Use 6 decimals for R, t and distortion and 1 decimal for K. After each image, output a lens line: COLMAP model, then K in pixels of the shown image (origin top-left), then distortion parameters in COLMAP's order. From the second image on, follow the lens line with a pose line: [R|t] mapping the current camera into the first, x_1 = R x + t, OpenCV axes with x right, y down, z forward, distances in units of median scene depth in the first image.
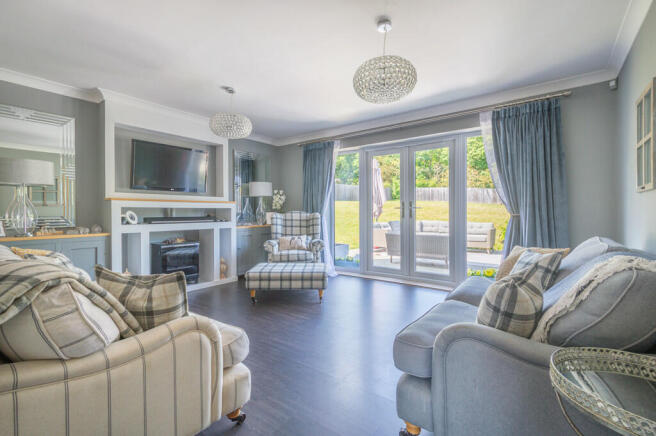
lens RADIAL K [[301.6, 0, 326.7], [0, 301.6, 214.5], [0, 0, 1]] dist [0.018787, 0.000331]
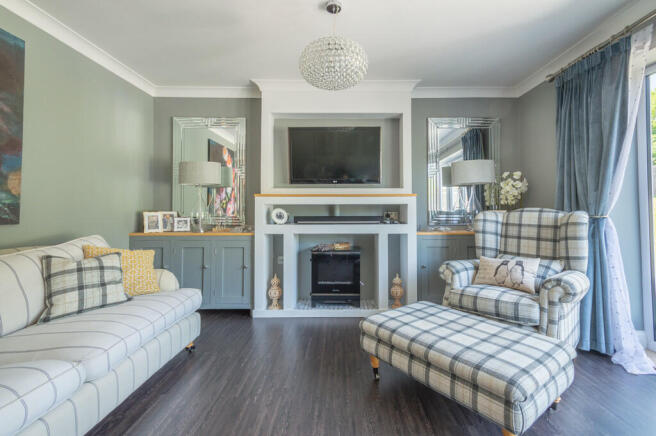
lens RADIAL K [[301.6, 0, 338.0], [0, 301.6, 202.4], [0, 0, 1]] dist [0.018787, 0.000331]
pose [[0.610935, -0.019608, -0.791438, 0.115814], [-0.006086, 0.999547, -0.029463, -0.003729], [0.791657, 0.022817, 0.610539, 0.468489]]
